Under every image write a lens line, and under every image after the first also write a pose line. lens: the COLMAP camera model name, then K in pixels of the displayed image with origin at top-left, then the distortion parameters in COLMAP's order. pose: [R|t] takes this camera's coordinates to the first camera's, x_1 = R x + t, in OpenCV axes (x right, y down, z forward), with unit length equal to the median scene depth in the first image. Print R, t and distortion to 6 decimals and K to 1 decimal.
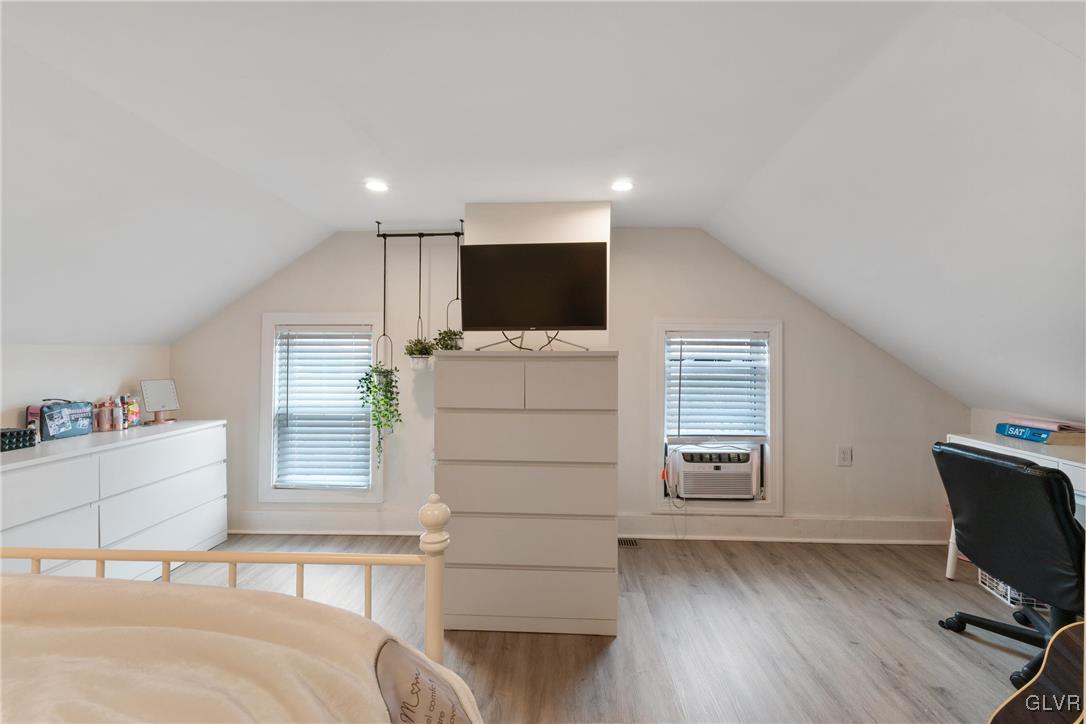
lens RADIAL K [[455.9, 0, 543.1], [0, 455.9, 364.5], [0, 0, 1]] dist [0.002002, 0.000300]
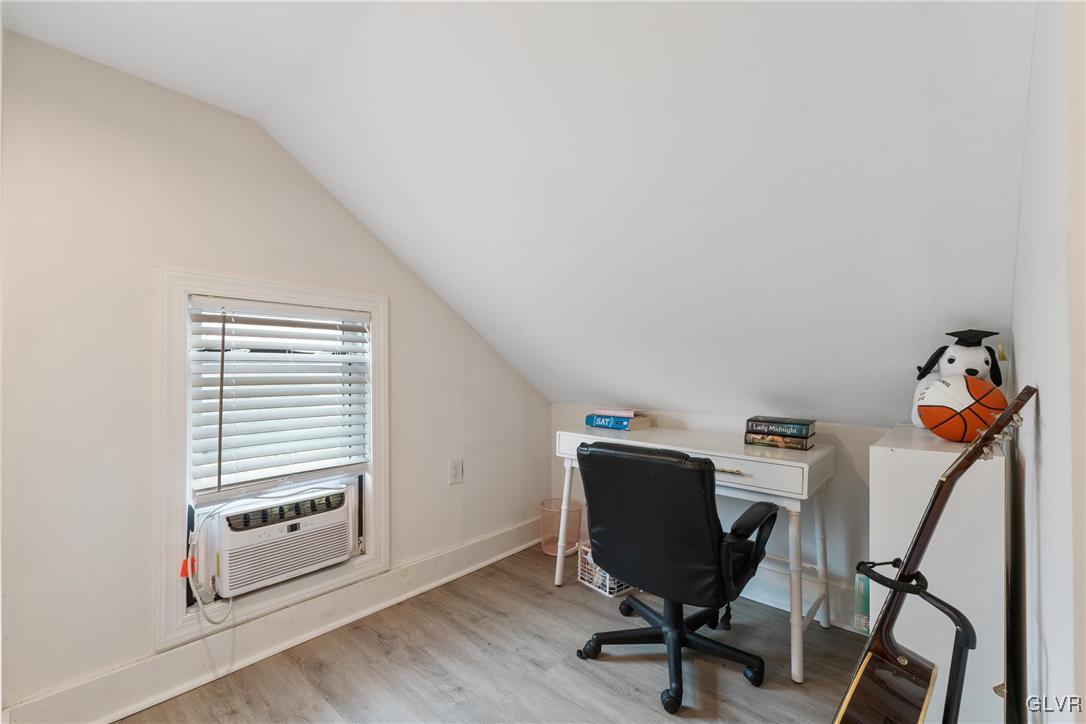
lens RADIAL K [[455.9, 0, 543.1], [0, 455.9, 364.5], [0, 0, 1]] dist [0.002002, 0.000300]
pose [[0.613894, 0.005265, 0.789371, 0.109314], [0.018302, 0.999614, -0.020901, 0.029032], [-0.789176, 0.027278, 0.613560, 0.373933]]
